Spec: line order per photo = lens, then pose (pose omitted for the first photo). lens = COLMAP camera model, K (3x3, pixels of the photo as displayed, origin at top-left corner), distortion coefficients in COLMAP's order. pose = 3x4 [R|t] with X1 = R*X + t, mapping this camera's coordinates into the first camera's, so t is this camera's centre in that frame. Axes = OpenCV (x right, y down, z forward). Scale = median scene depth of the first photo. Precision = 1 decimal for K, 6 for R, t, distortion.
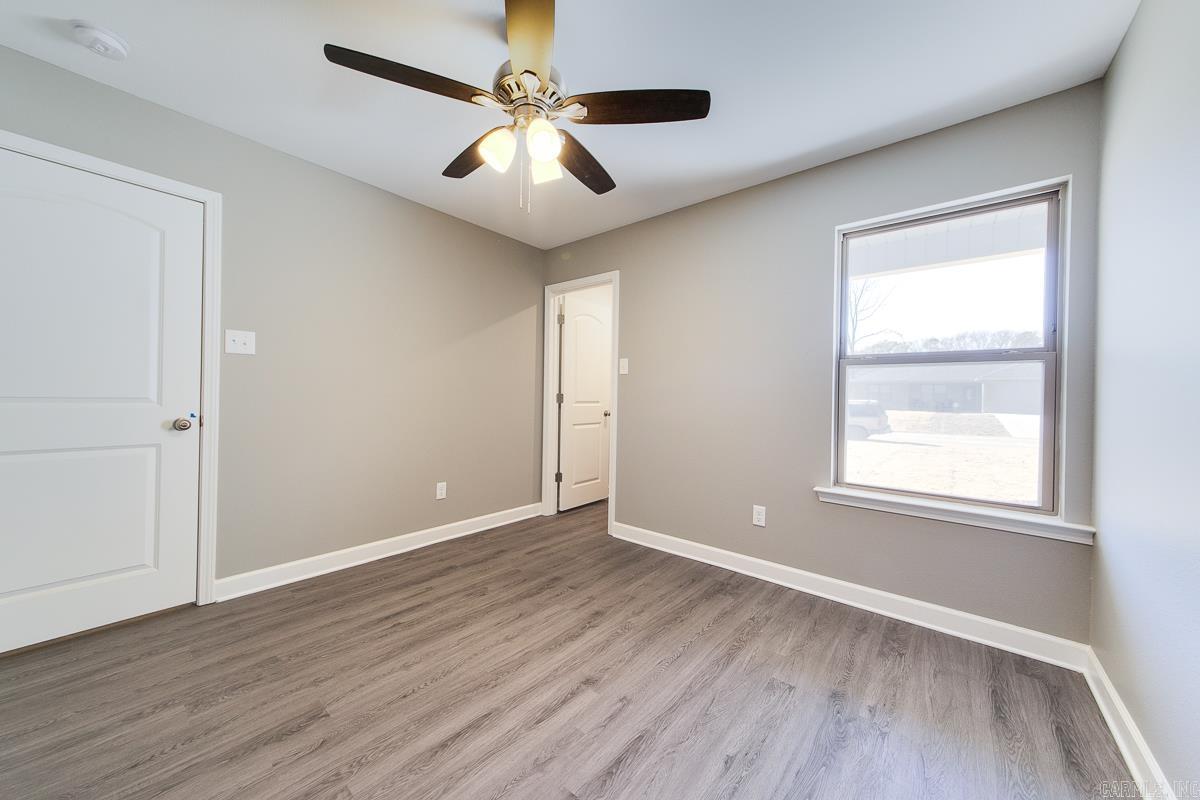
lens RADIAL K [[430.4, 0, 604.1], [0, 430.4, 394.5], [0, 0, 1]] dist [0.012816, 0.000187]
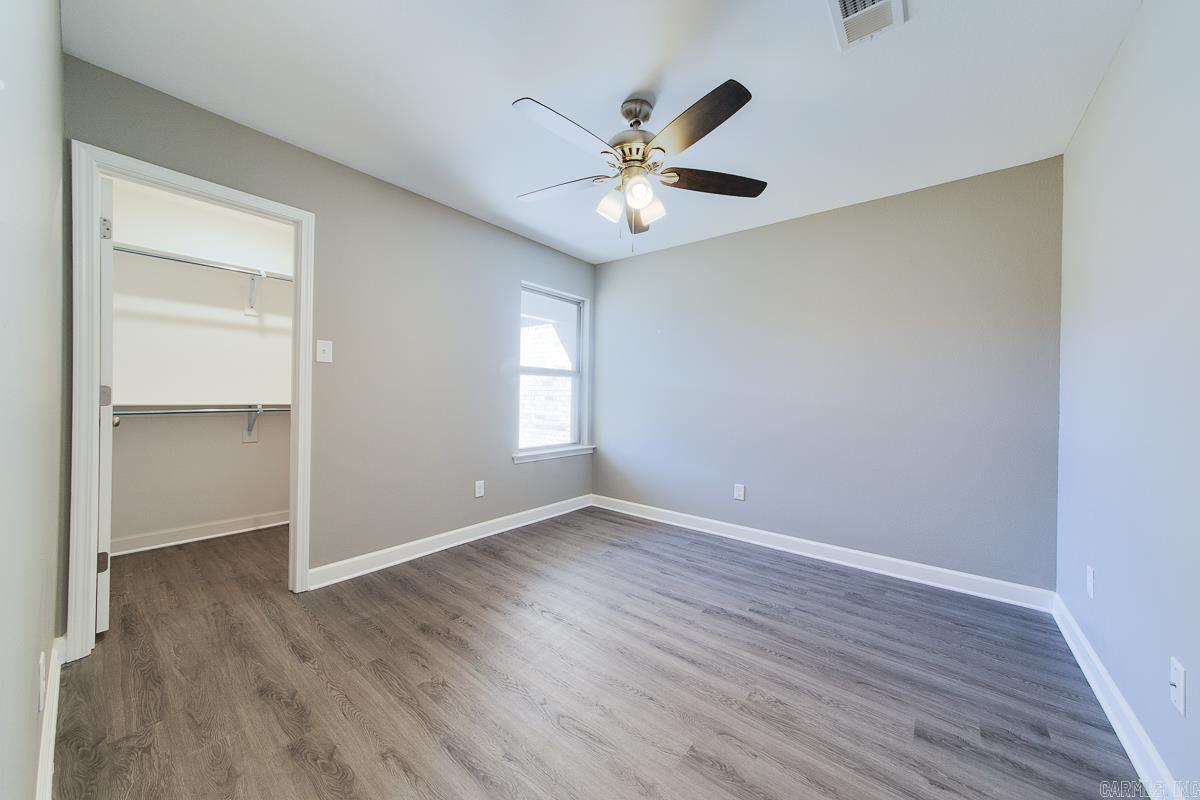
lens RADIAL K [[423.0, 0, 595.2], [0, 423.0, 395.2], [0, 0, 1]] dist [0.006802, 0.000017]
pose [[-0.019820, -0.015316, 0.999686, -0.946071], [-0.019993, 0.999689, 0.014920, -0.014647], [-0.999604, -0.019691, -0.020120, 0.768473]]
